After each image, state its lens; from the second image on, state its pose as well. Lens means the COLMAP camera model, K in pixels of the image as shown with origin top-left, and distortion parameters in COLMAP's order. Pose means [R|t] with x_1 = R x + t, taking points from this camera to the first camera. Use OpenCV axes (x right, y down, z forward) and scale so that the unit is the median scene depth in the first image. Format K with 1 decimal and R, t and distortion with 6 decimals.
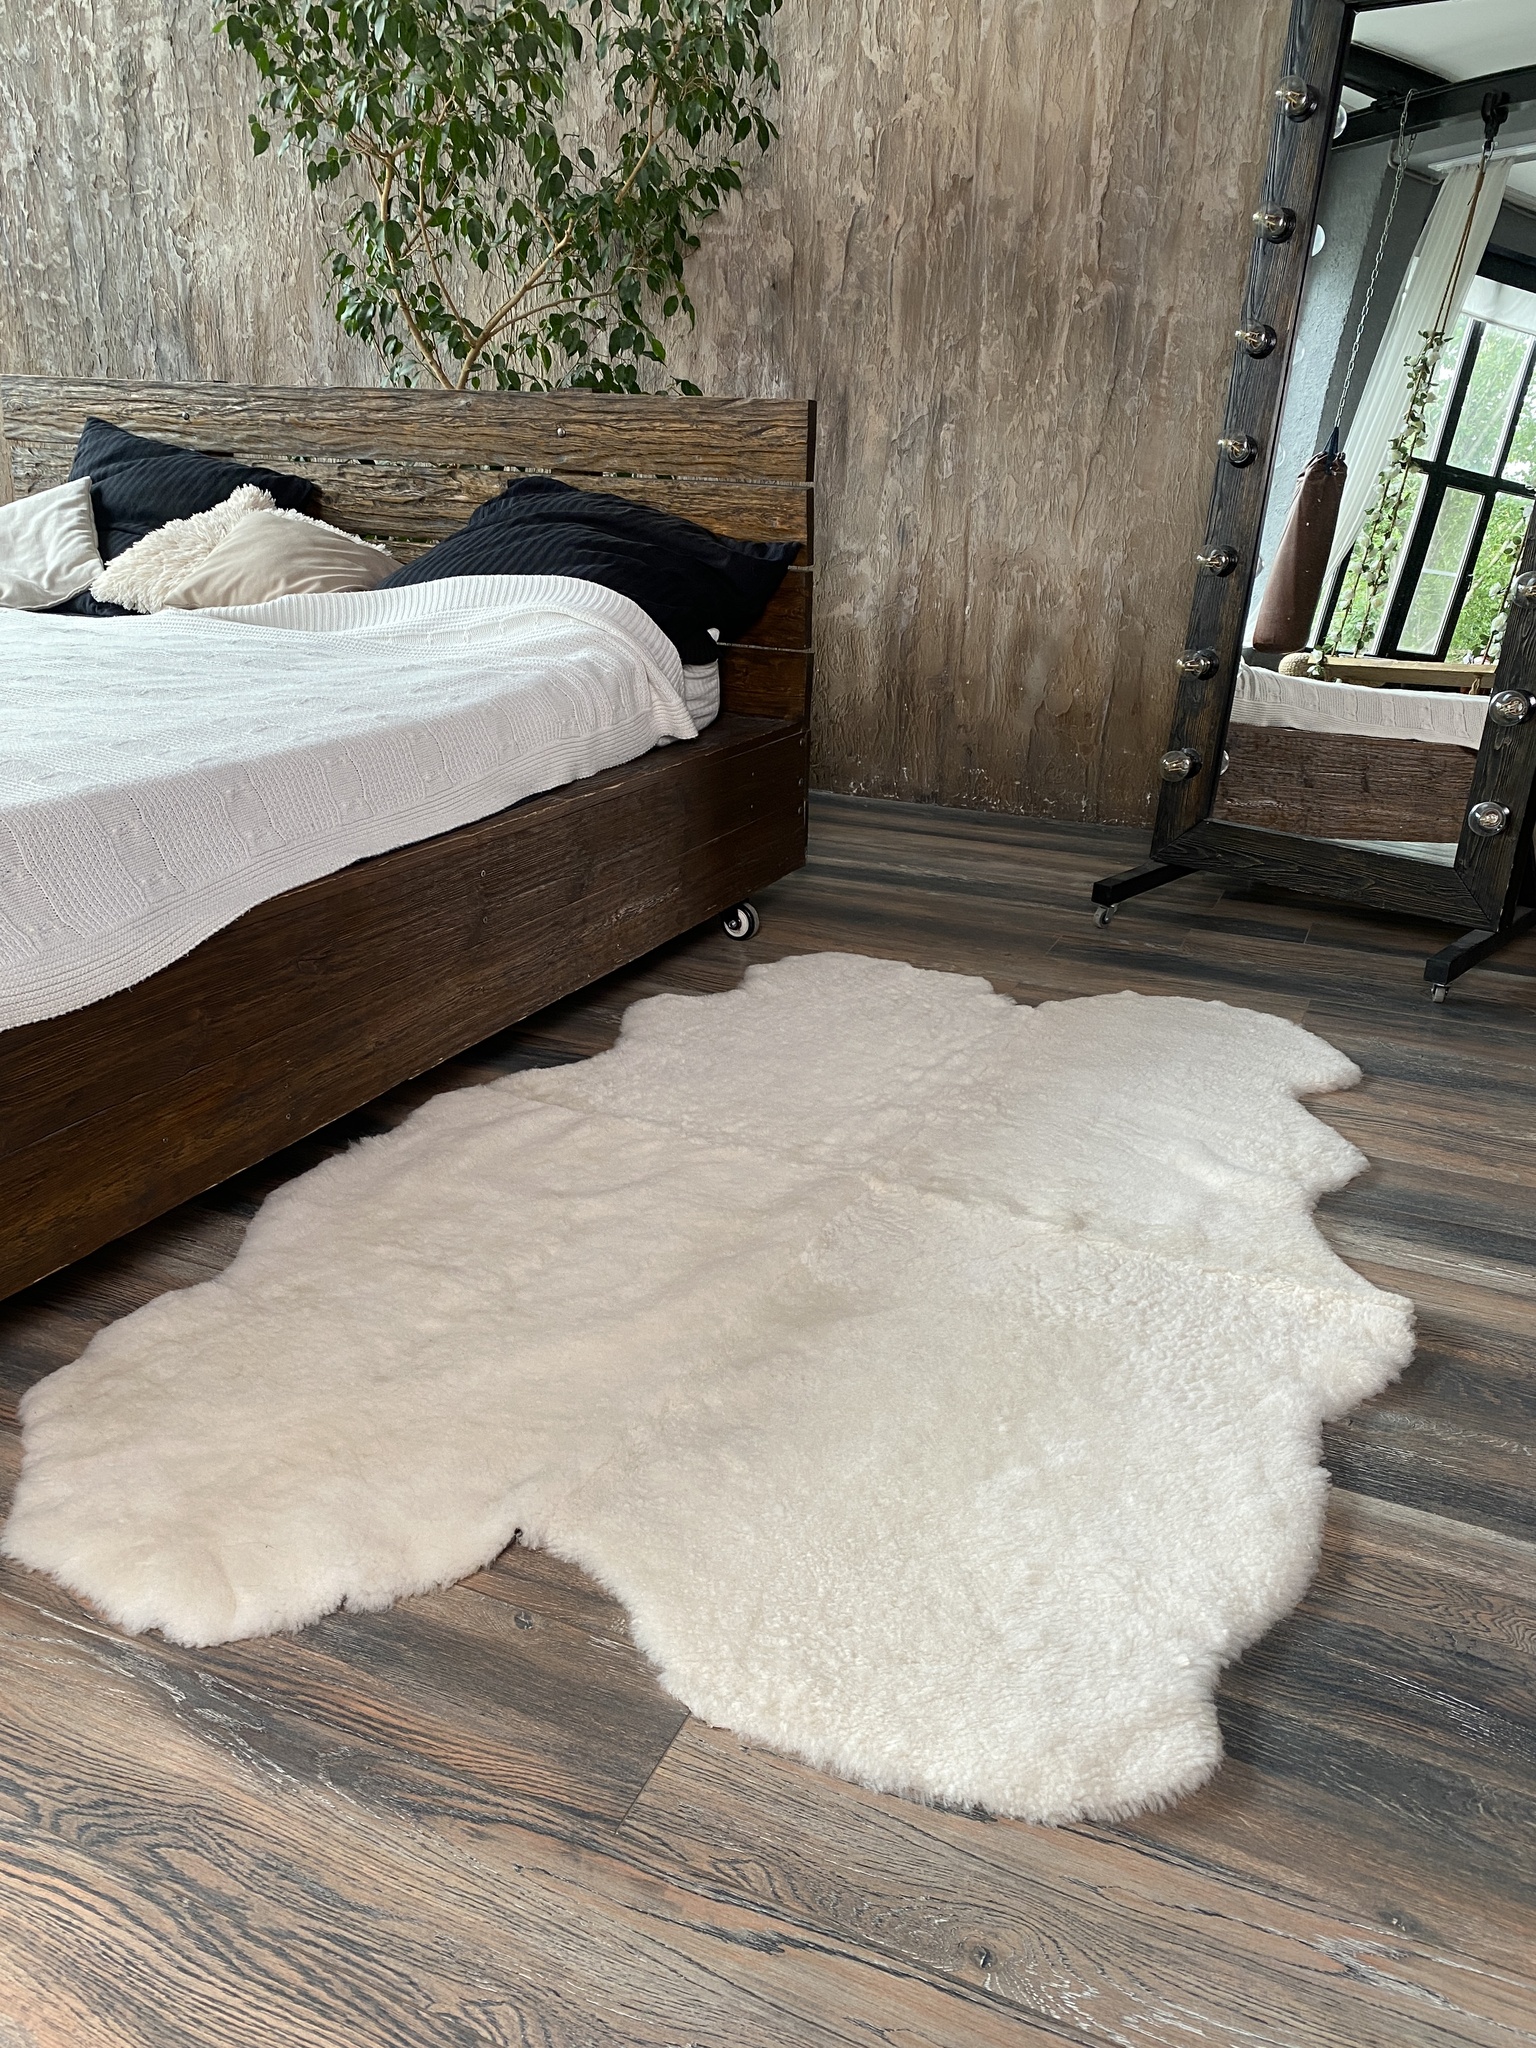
lens RADIAL K [[1559.3, 0, 760.3], [0, 1559.3, 1022.1], [0, 0, 1]] dist [0.010870, -0.007787]
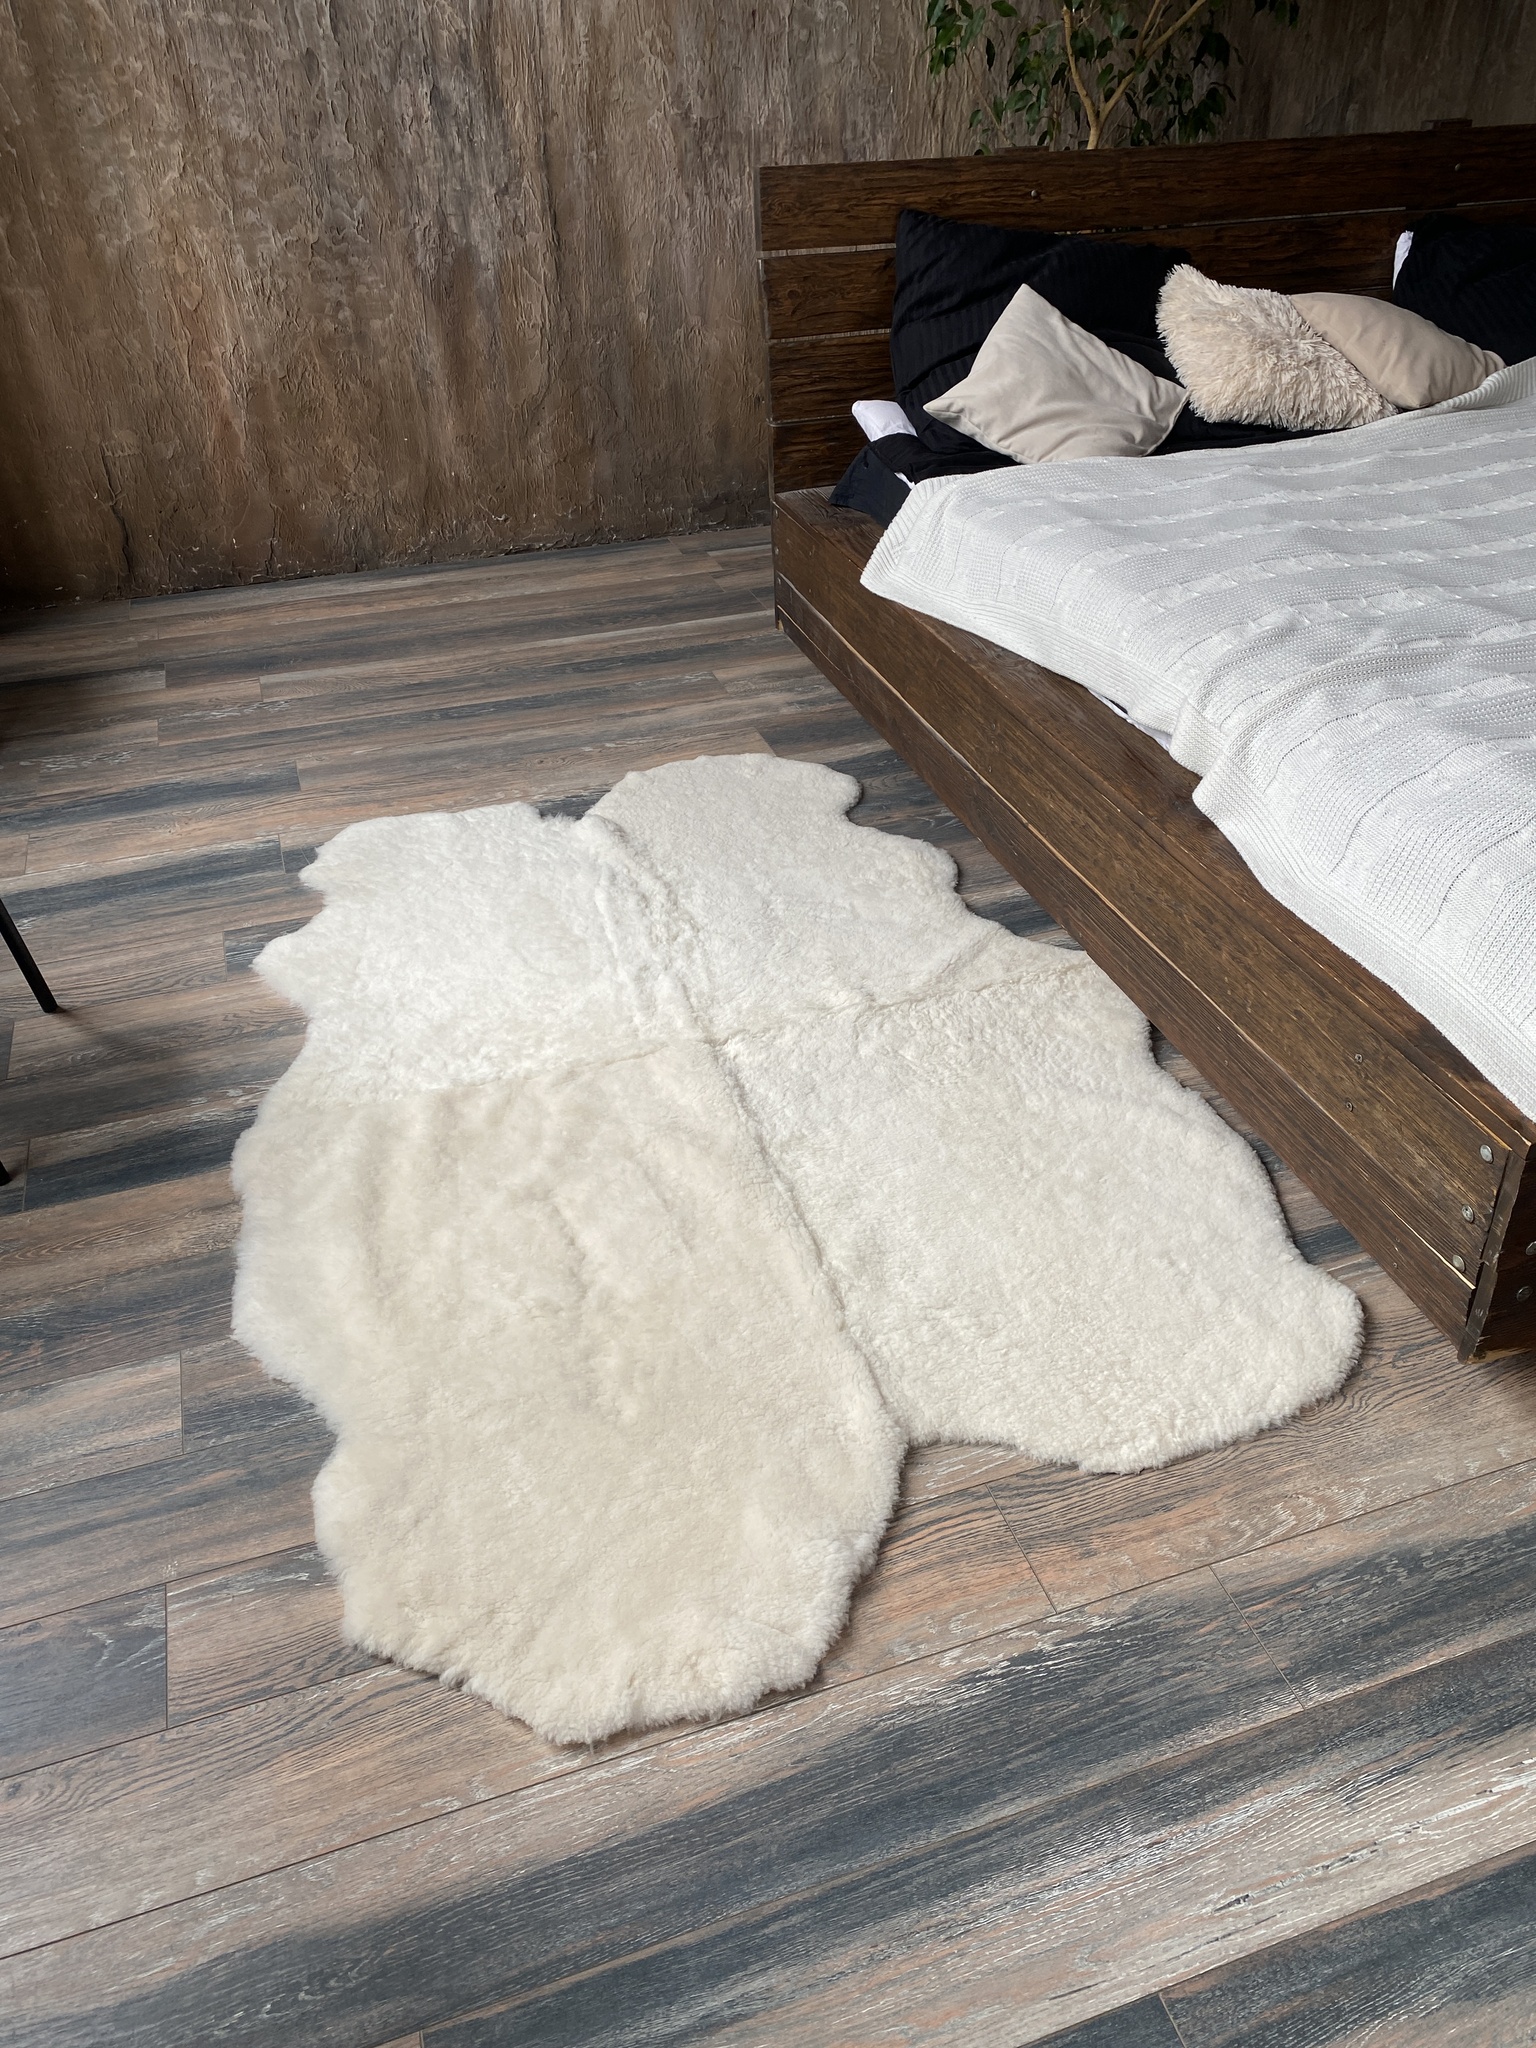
lens RADIAL K [[1559.9, 0, 780.3], [0, 1559.9, 1009.4], [0, 0, 1]] dist [0.012944, -0.010079]
pose [[0.738268, -0.413075, 0.533226, -1.067272], [0.283703, 0.907378, 0.310124, -0.265376], [-0.611942, -0.077677, 0.787079, 0.328560]]
